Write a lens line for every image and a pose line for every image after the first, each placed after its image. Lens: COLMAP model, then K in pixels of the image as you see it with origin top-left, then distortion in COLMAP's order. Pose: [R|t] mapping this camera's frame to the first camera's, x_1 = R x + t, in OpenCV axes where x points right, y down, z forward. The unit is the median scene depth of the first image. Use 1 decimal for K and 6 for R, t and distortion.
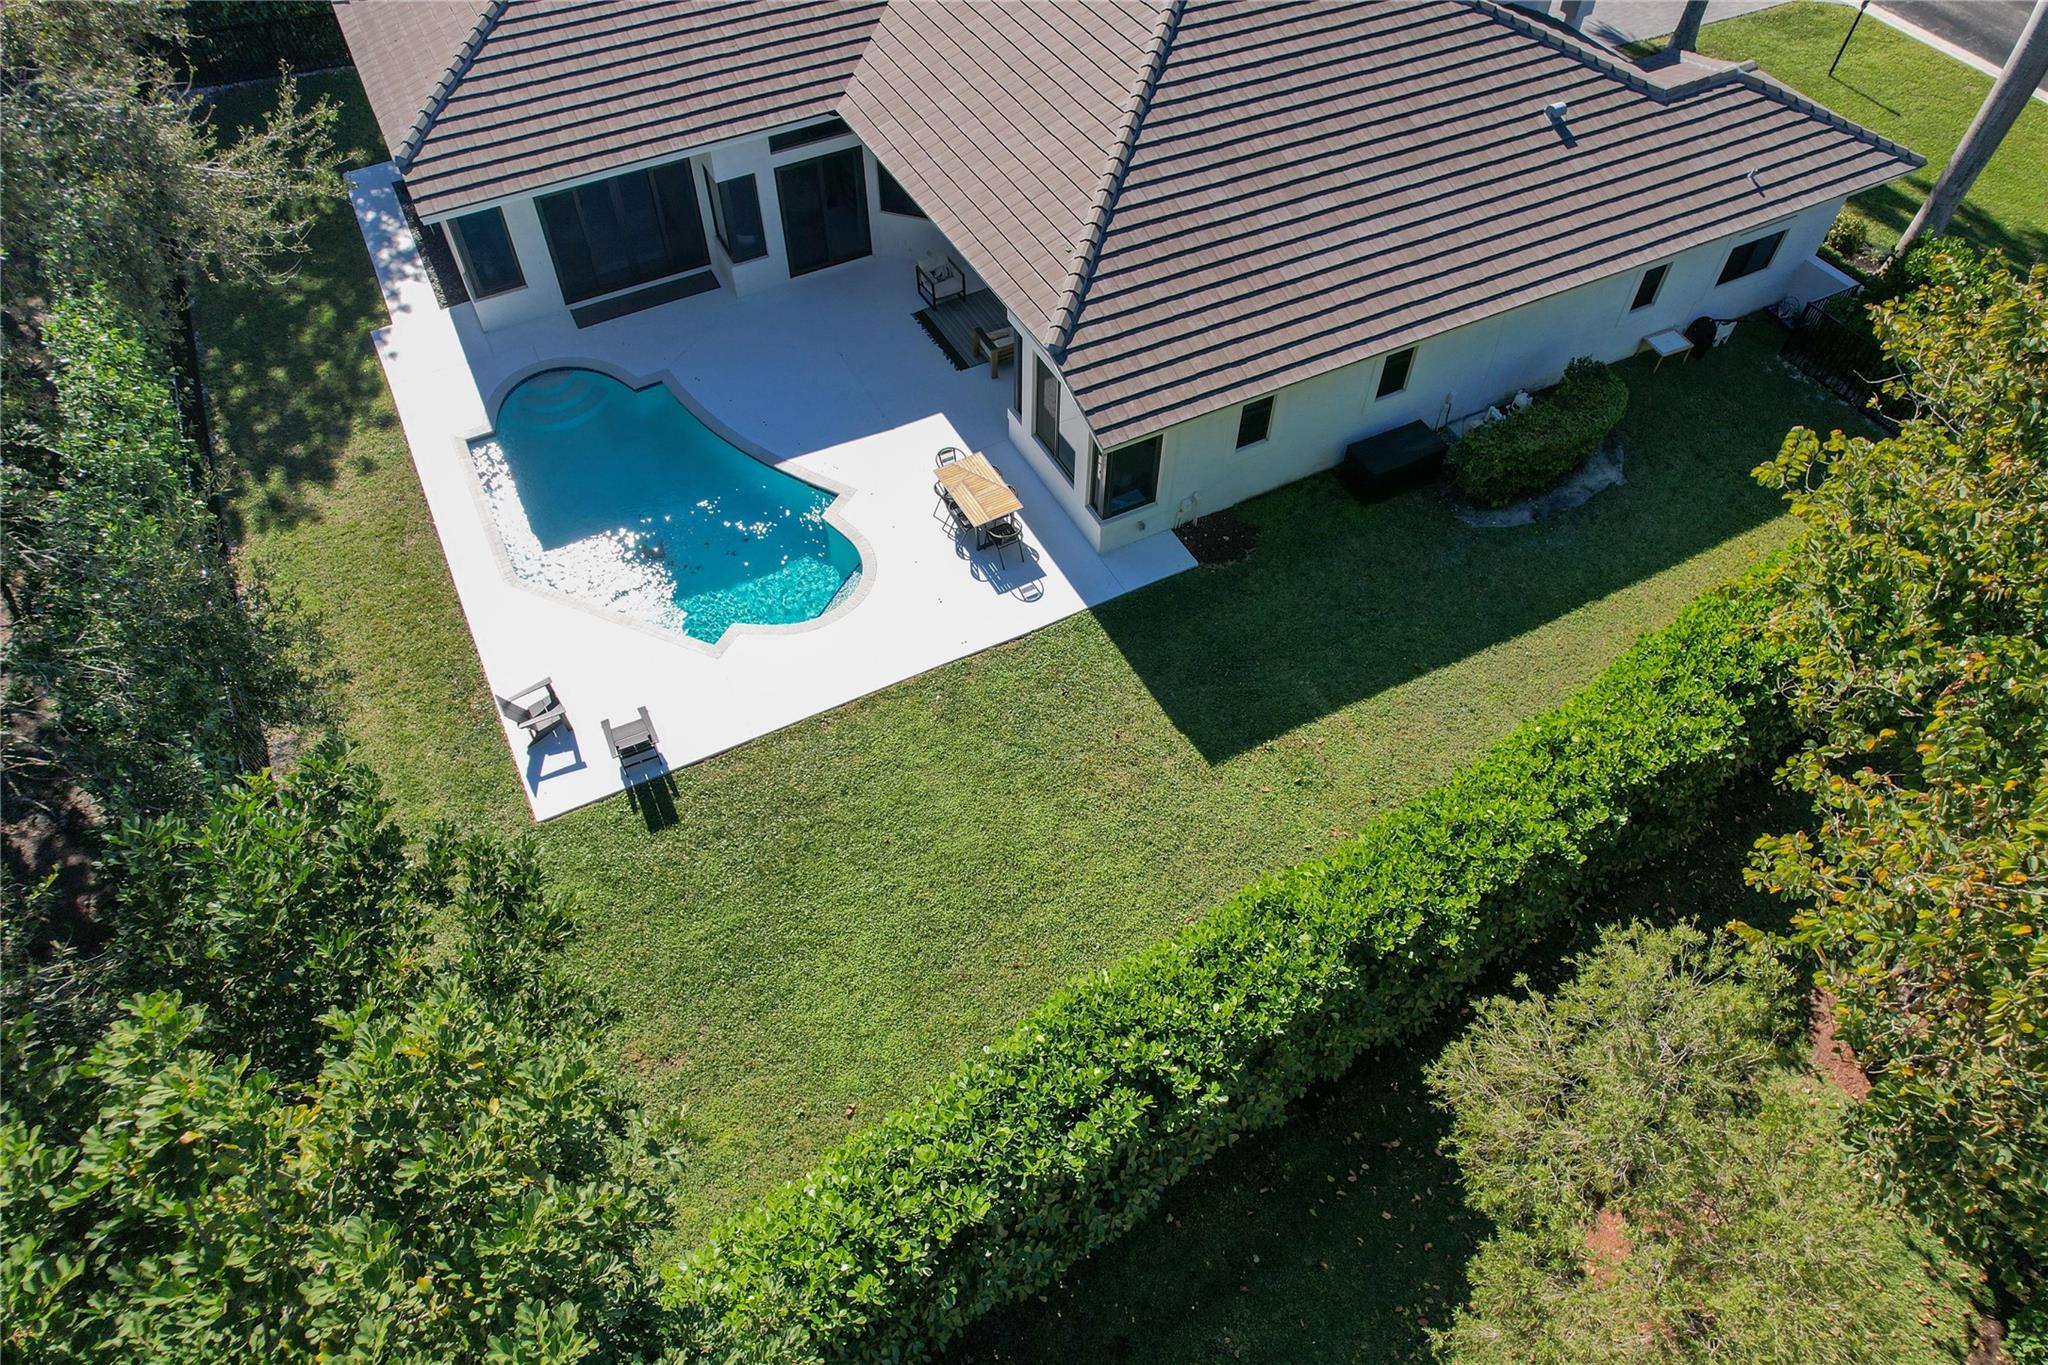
lens RADIAL K [[1310.0, 0, 1032.1], [0, 1310.0, 680.6], [0, 0, 1]] dist [-0.070451, 0.058533]
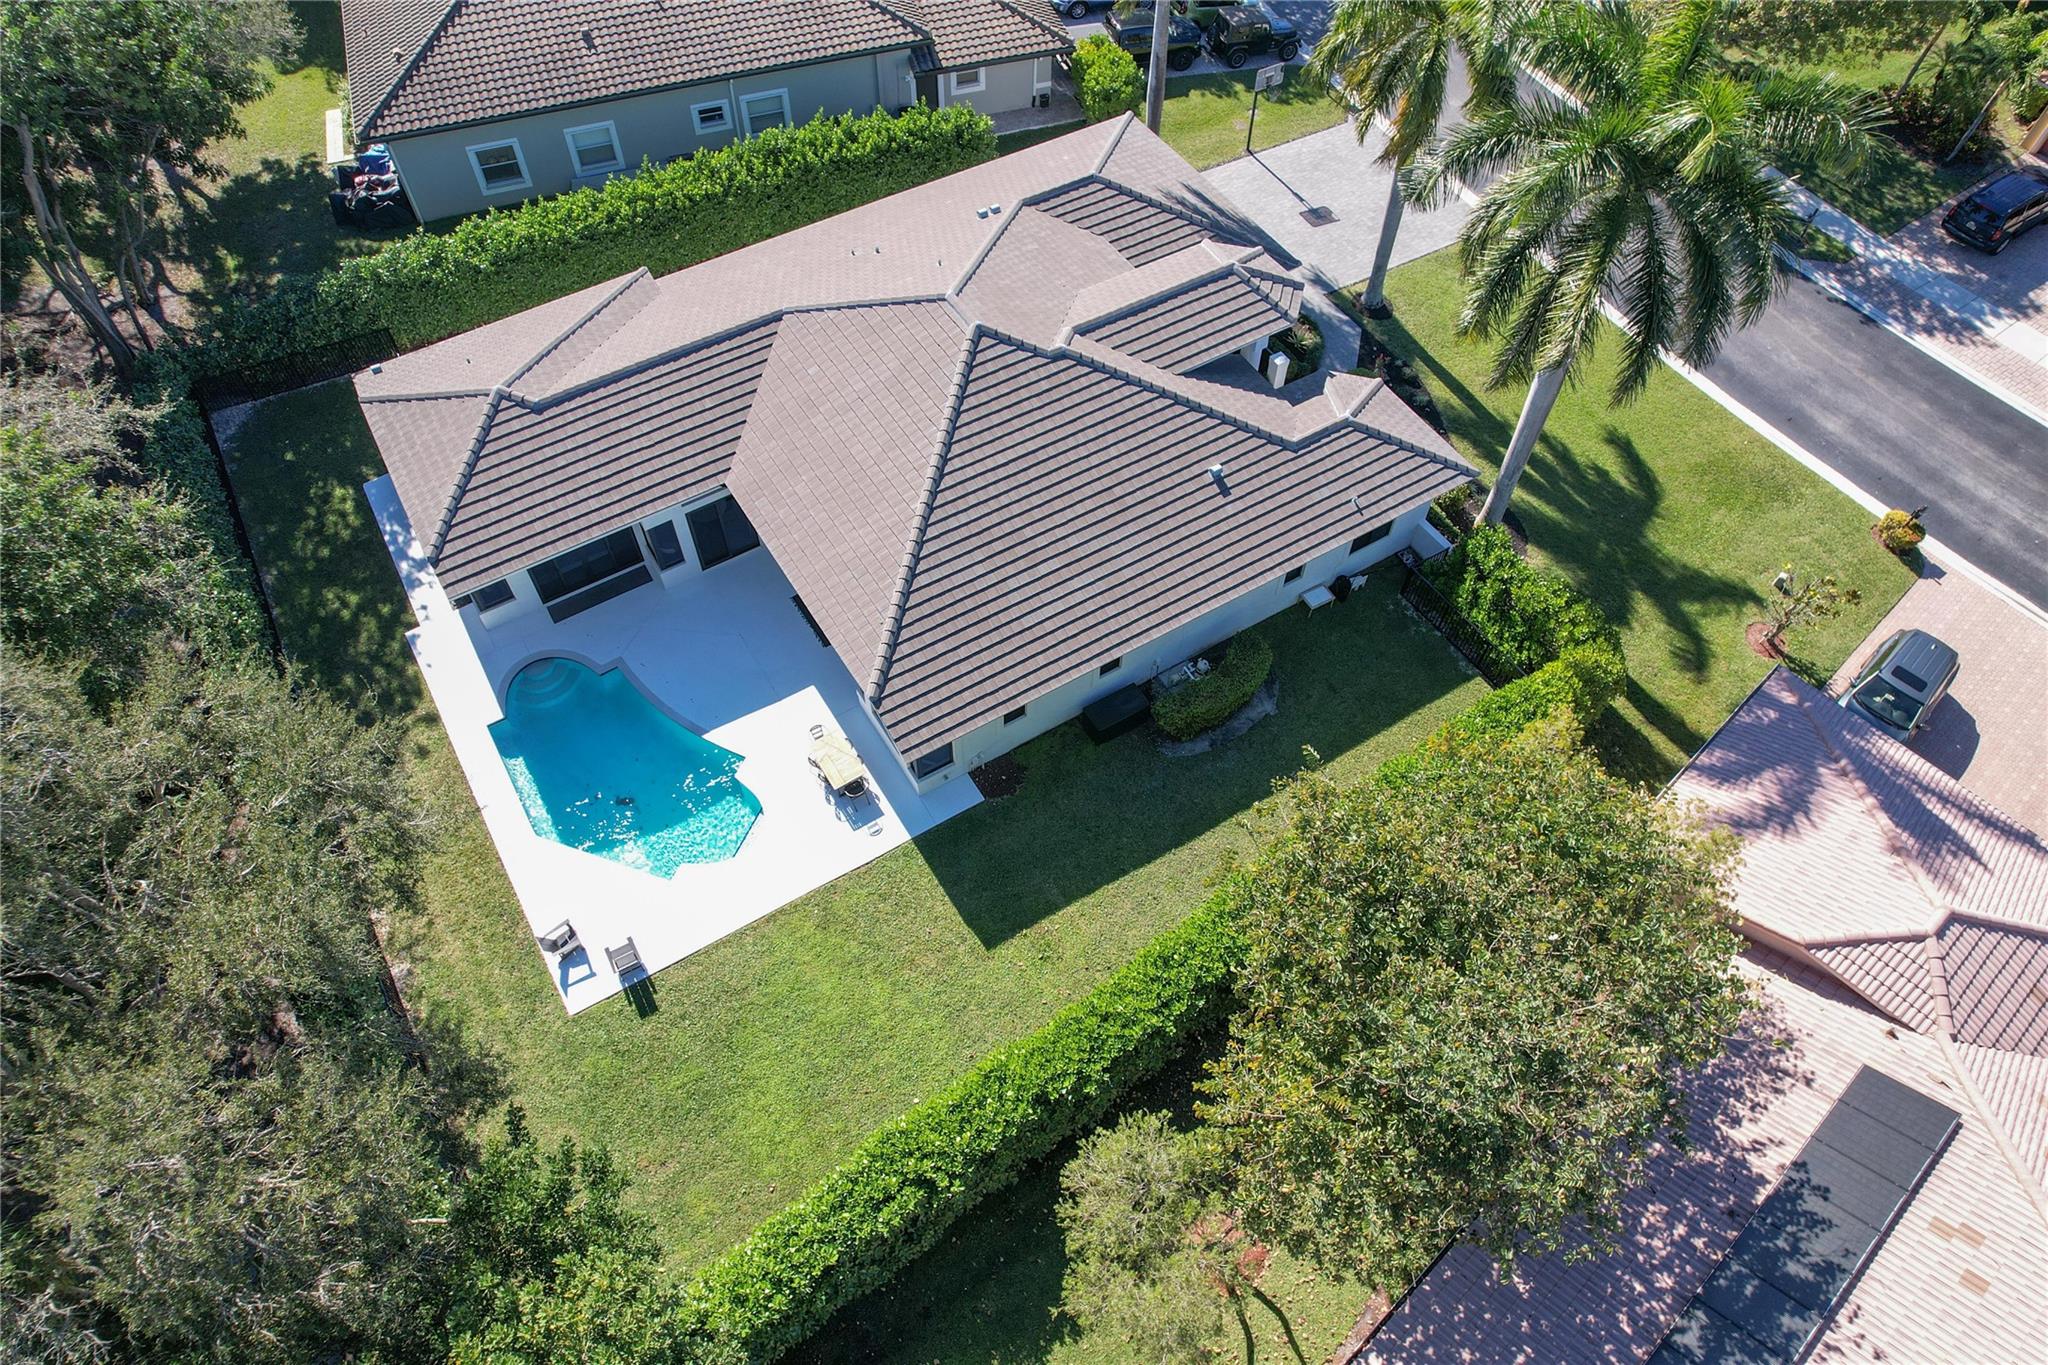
lens RADIAL K [[1310.0, 0, 1032.1], [0, 1310.0, 680.6], [0, 0, 1]] dist [-0.070451, 0.058533]
pose [[0.997730, -0.055340, 0.038359, 0.135079], [0.052523, 0.996098, 0.070924, -0.341402], [-0.042134, -0.068748, 0.996744, -0.528203]]
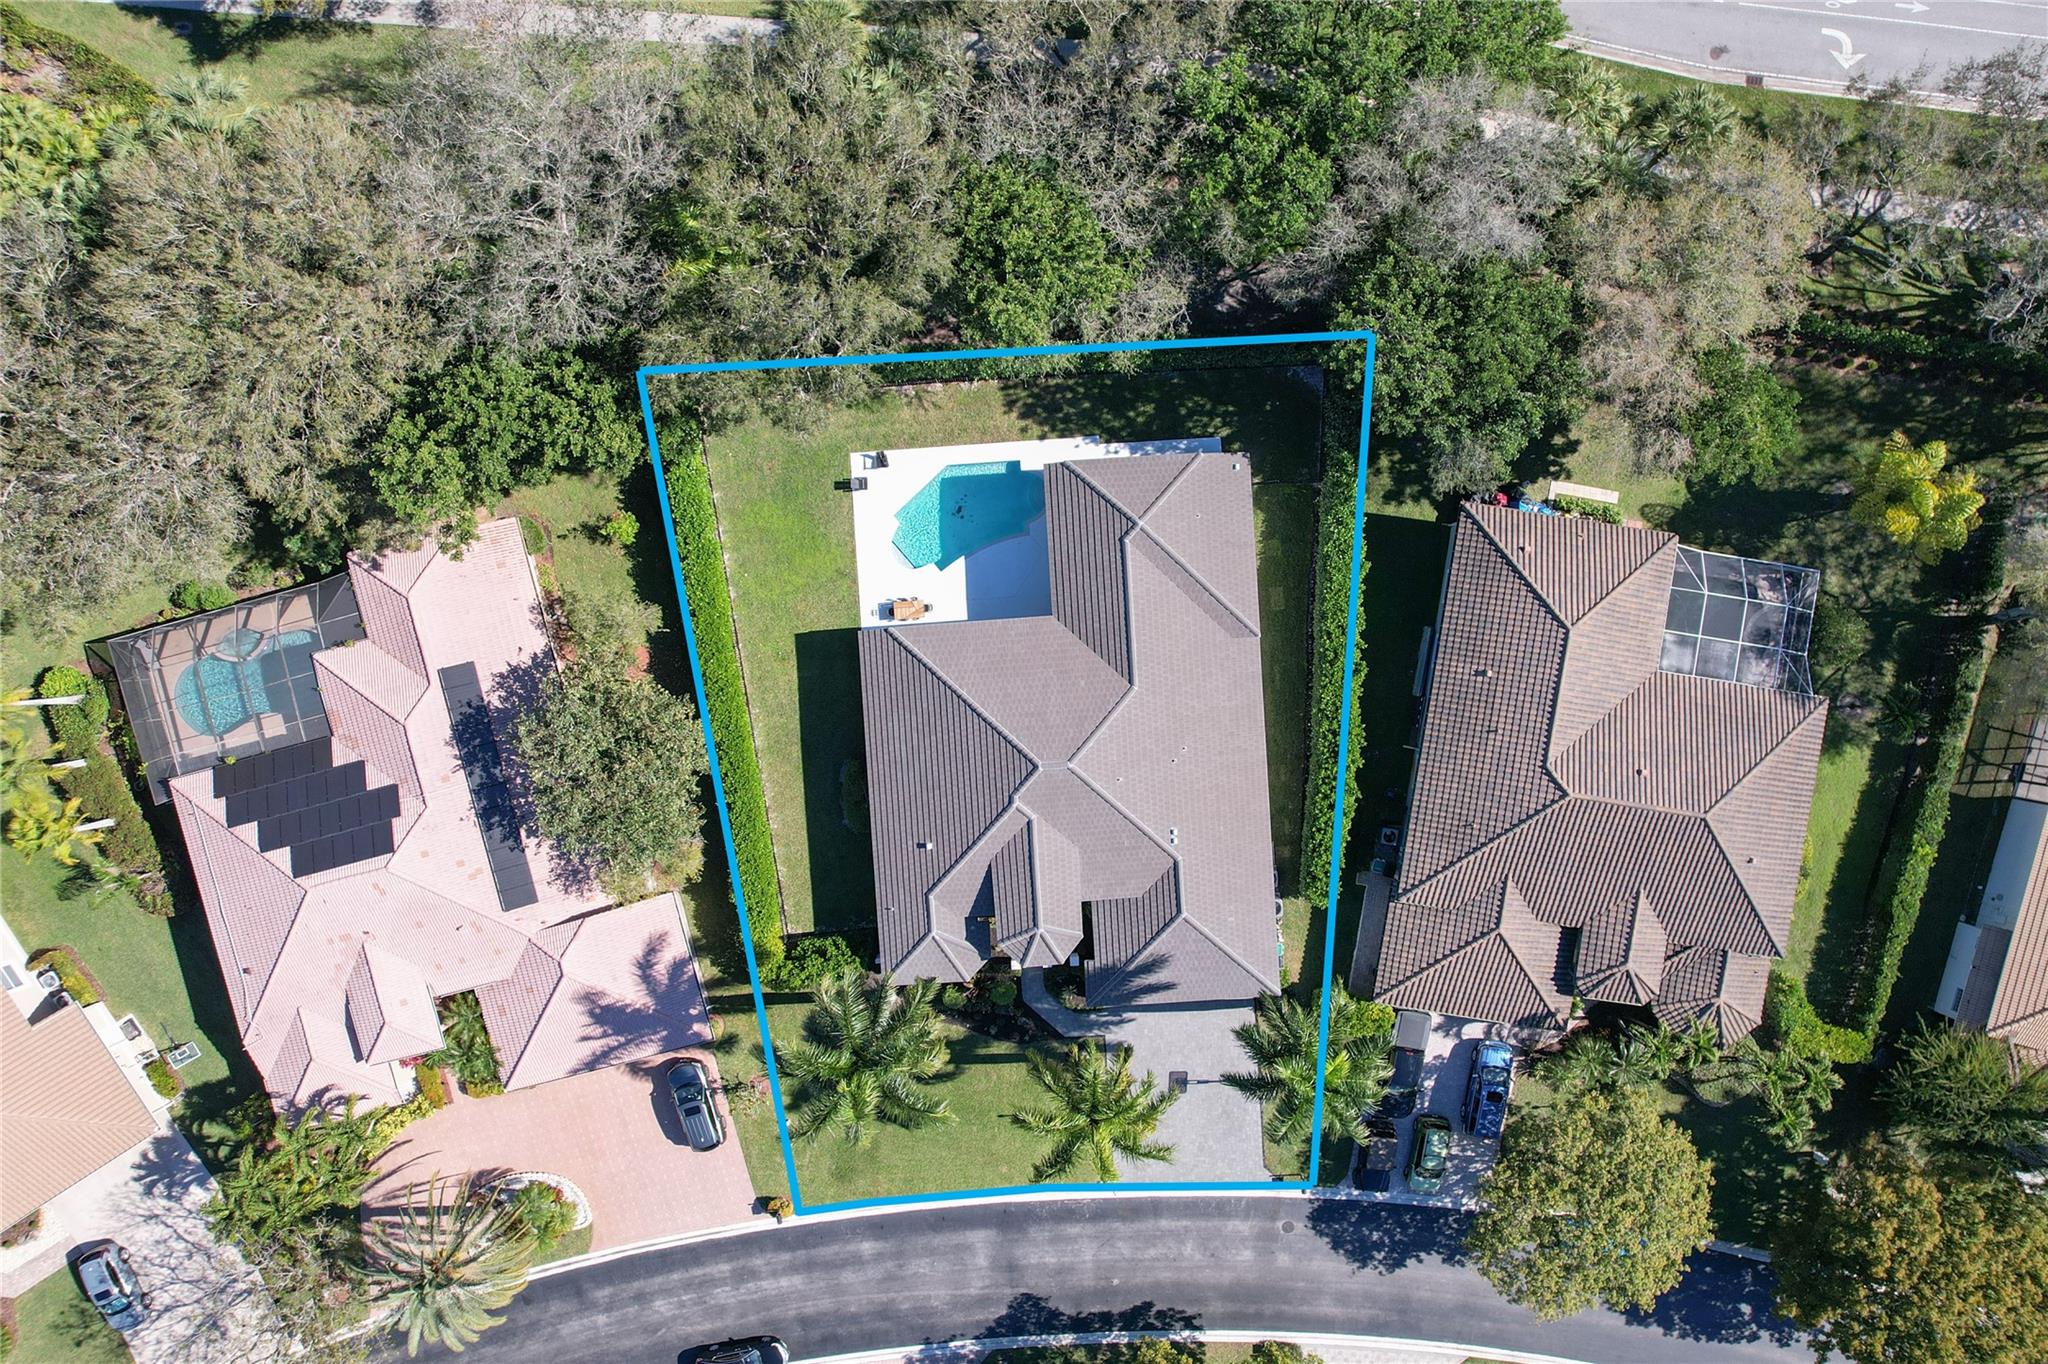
lens RADIAL K [[1310.0, 0, 1032.1], [0, 1310.0, 680.1], [0, 0, 1]] dist [-0.070451, 0.058533]
pose [[-0.408297, 0.912618, 0.020534, -0.074442], [-0.719355, -0.335519, 0.608240, -2.342528], [0.561981, 0.233571, 0.793487, -1.272894]]
